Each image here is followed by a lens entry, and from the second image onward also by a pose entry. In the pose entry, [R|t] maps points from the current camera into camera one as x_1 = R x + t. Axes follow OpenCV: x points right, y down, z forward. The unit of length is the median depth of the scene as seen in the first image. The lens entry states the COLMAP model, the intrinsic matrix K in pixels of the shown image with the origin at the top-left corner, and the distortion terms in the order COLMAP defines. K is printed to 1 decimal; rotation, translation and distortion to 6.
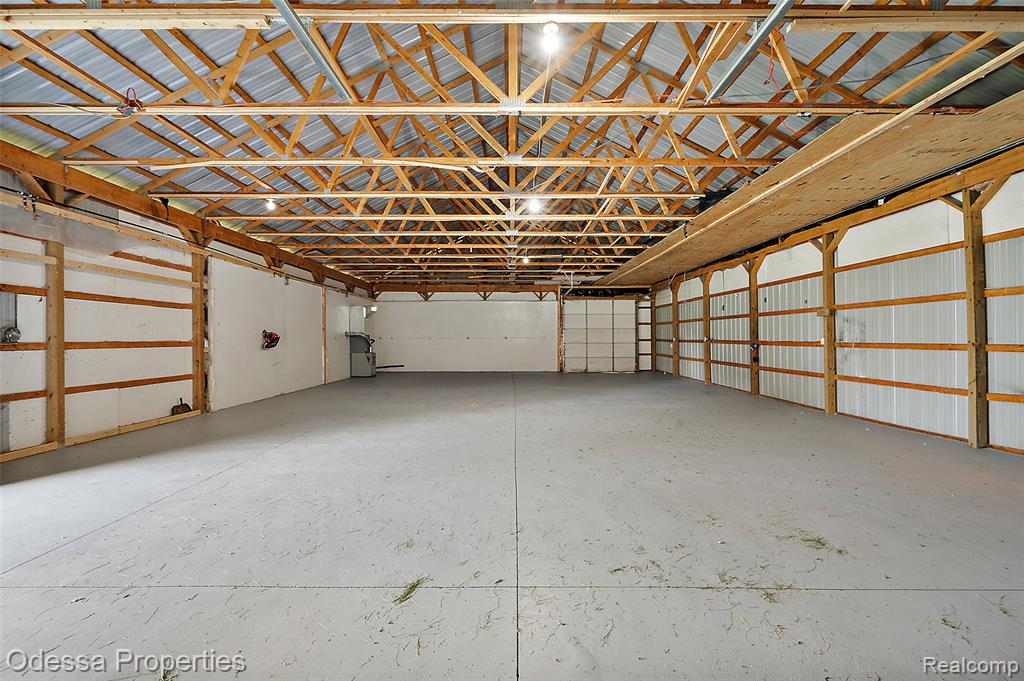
lens RADIAL K [[406.0, 0, 510.9], [0, 406.0, 338.6], [0, 0, 1]] dist [0.003910, 0.000072]
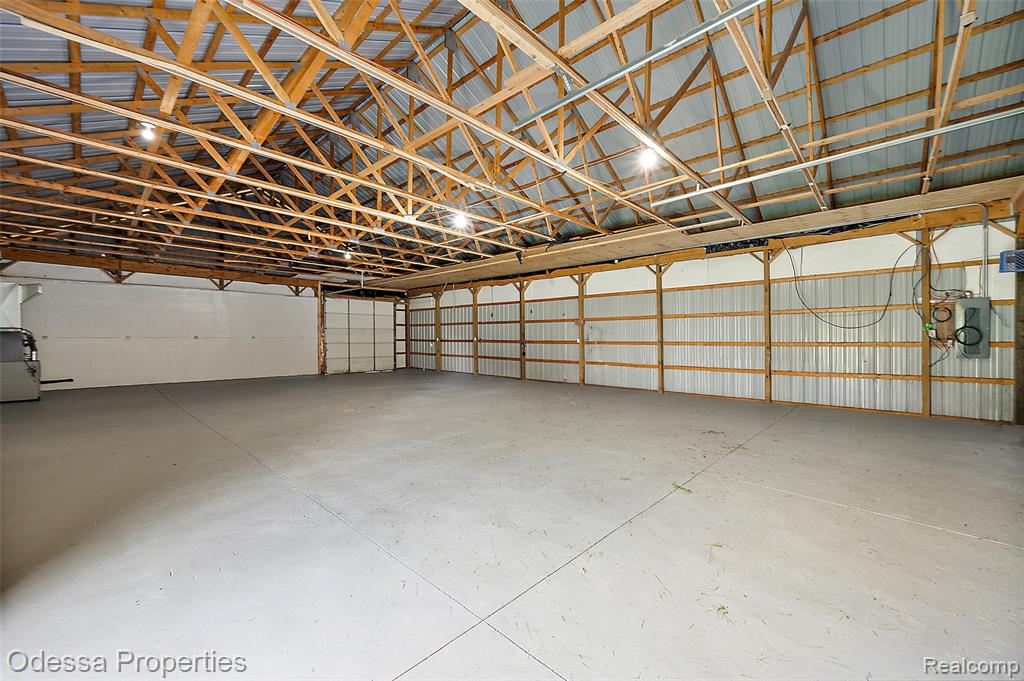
lens RADIAL K [[406.0, 0, 508.3], [0, 406.0, 339.8], [0, 0, 1]] dist [0.003910, 0.000072]
pose [[0.684856, -0.000371, 0.728678, -0.380349], [-0.001576, 0.999997, 0.001990, 0.000701], [-0.728677, -0.002511, 0.684853, 0.073242]]
